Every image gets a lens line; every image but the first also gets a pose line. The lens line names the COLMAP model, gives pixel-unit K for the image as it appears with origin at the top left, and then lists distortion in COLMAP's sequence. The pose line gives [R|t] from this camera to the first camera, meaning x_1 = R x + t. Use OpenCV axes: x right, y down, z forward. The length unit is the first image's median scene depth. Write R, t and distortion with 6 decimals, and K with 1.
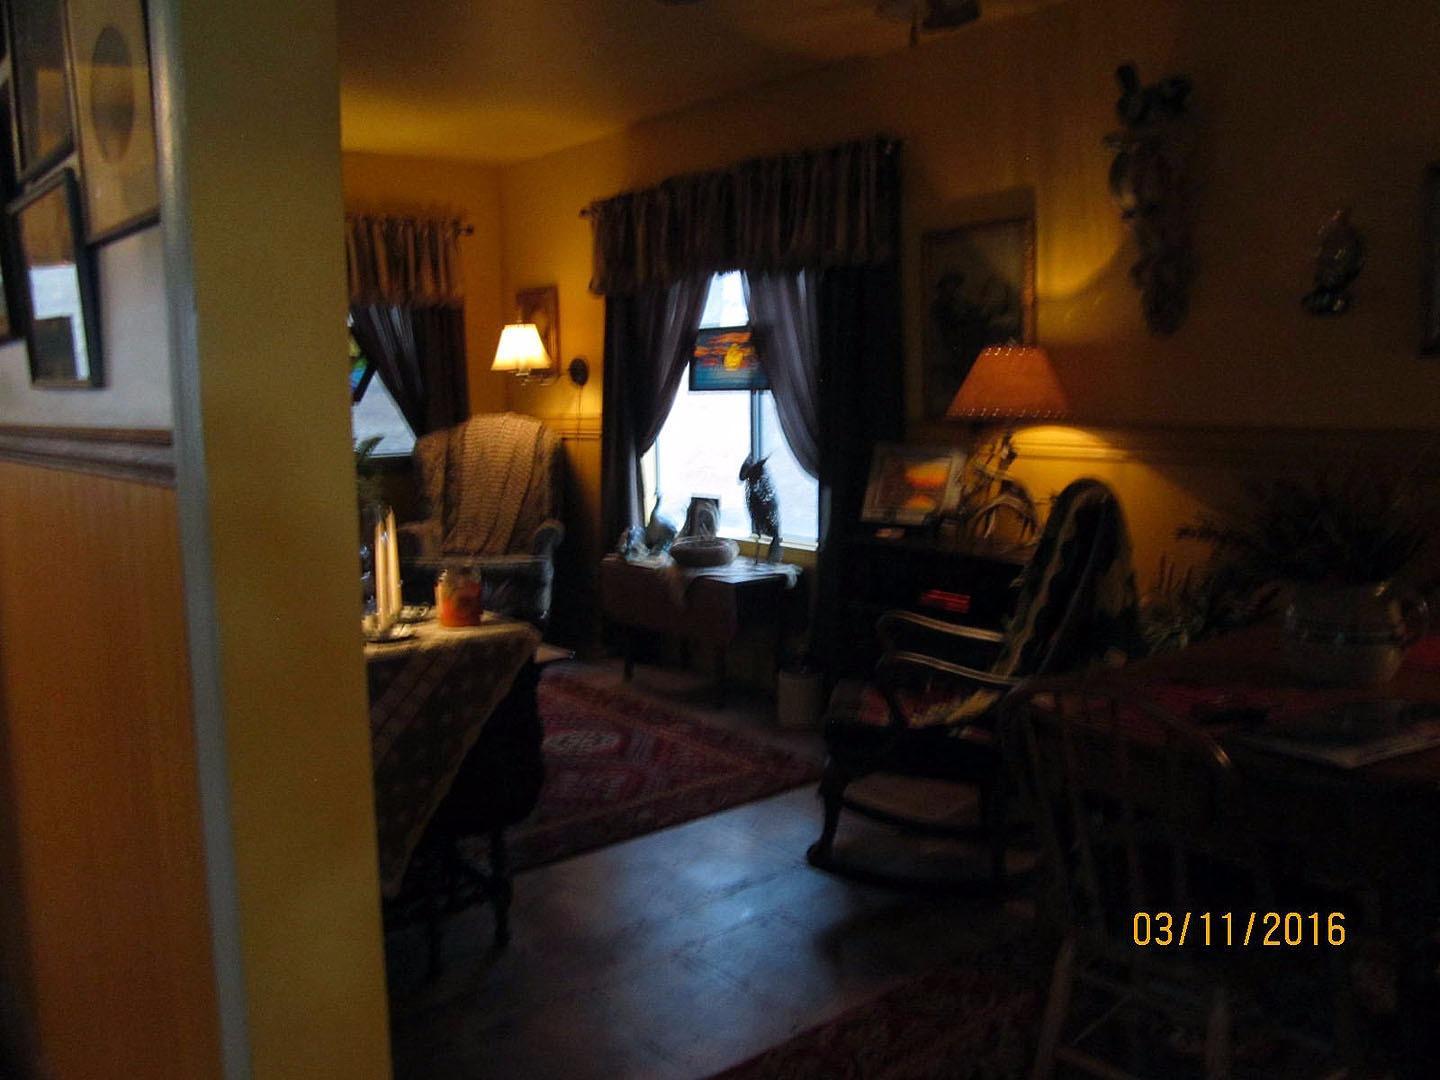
lens RADIAL K [[1198.1, 0, 718.5], [0, 1198.1, 543.8], [0, 0, 1]] dist [-0.031772, -0.006170]
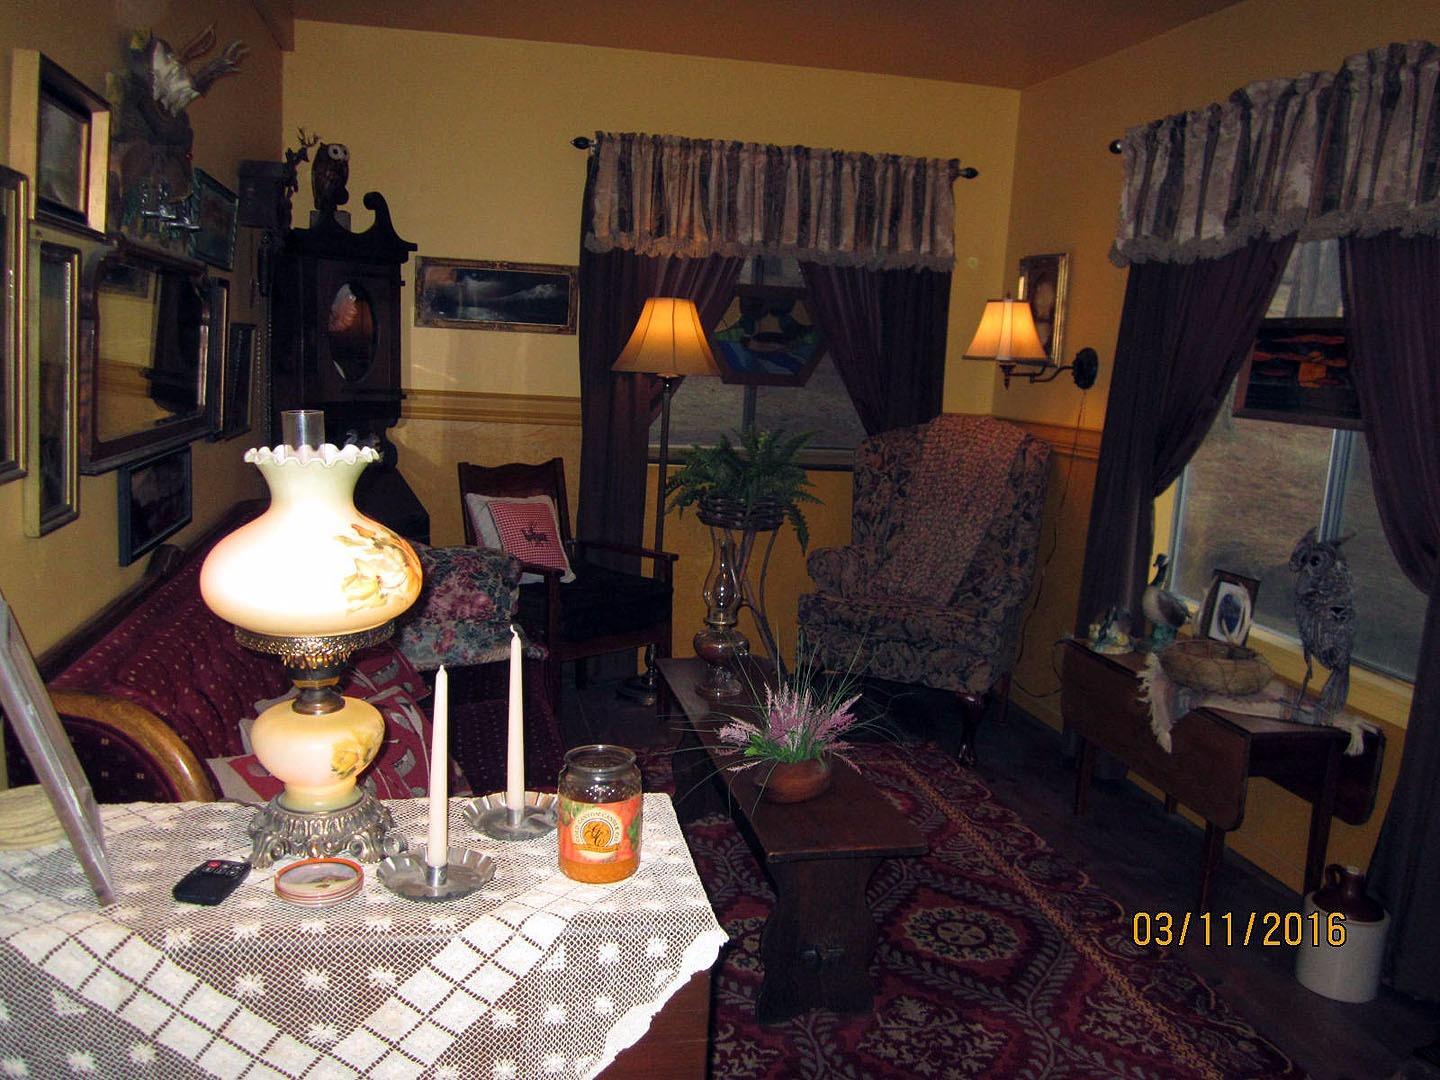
lens RADIAL K [[1198.1, 0, 713.6], [0, 1198.1, 535.5], [0, 0, 1]] dist [-0.031772, -0.006170]
pose [[0.885313, 0.134376, -0.445156, 0.020594], [-0.125844, 0.990848, 0.048824, -0.051840], [0.447643, 0.012796, 0.894121, 0.264114]]
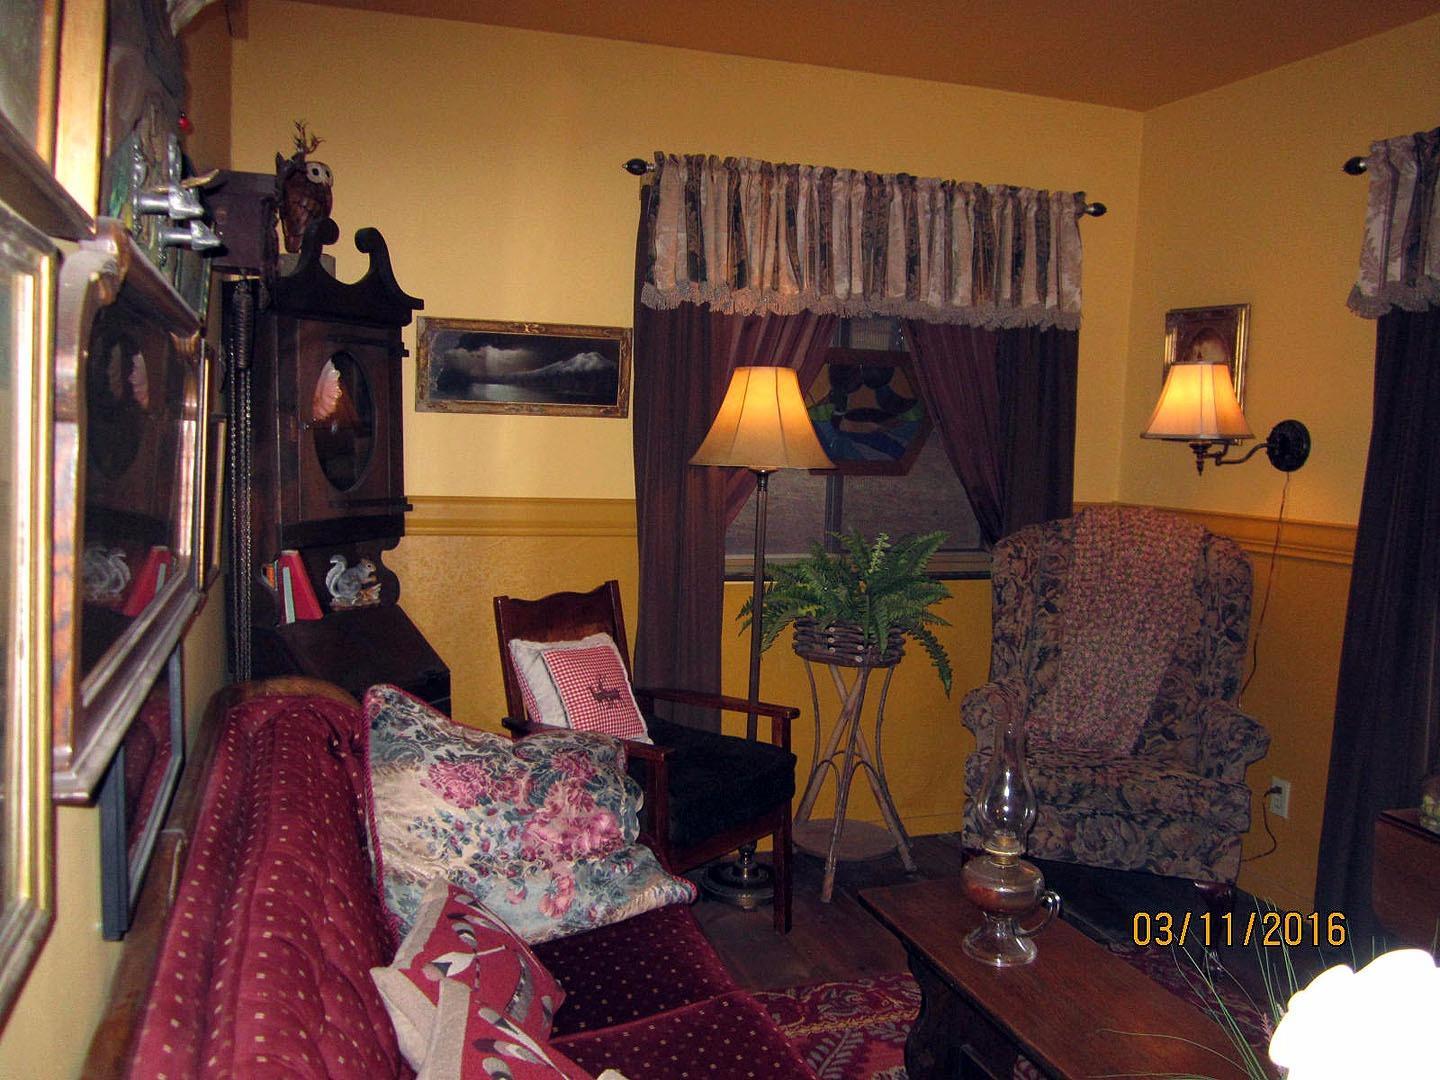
lens RADIAL K [[1198.1, 0, 719.7], [0, 1198.1, 541.3], [0, 0, 1]] dist [-0.031772, -0.006170]
pose [[0.936160, 0.077943, -0.342826, -0.182525], [-0.089526, 0.995821, -0.018065, -0.065076], [0.339985, 0.047603, 0.939225, 0.386336]]
